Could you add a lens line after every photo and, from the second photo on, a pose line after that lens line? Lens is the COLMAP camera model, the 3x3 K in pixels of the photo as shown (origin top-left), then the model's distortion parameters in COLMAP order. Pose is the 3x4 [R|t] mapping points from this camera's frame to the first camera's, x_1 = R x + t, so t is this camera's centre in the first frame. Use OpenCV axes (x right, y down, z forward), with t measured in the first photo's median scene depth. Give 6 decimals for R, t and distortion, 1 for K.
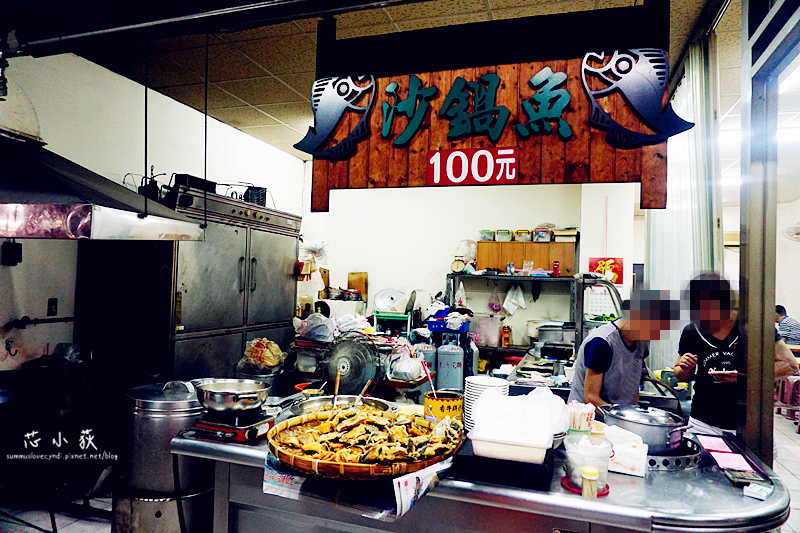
lens RADIAL K [[526.7, 0, 400.0], [0, 526.7, 266.5], [0, 0, 1]] dist [-0.086891, -0.000140]
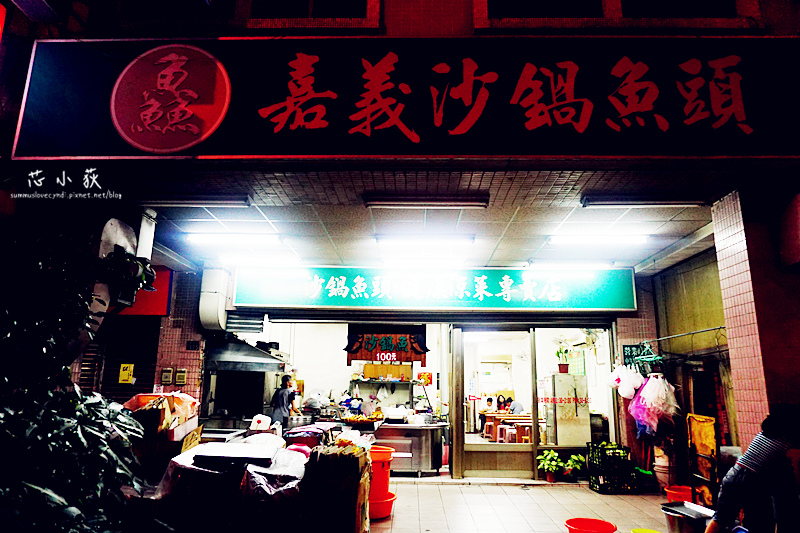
lens RADIAL K [[526.7, 0, 400.0], [0, 526.7, 266.5], [0, 0, 1]] dist [-0.086891, -0.000140]
pose [[0.957431, 0.050518, 0.284207, -0.328319], [0.006666, 0.980435, -0.196730, -0.018989], [-0.288584, 0.190250, 0.938362, -1.047108]]
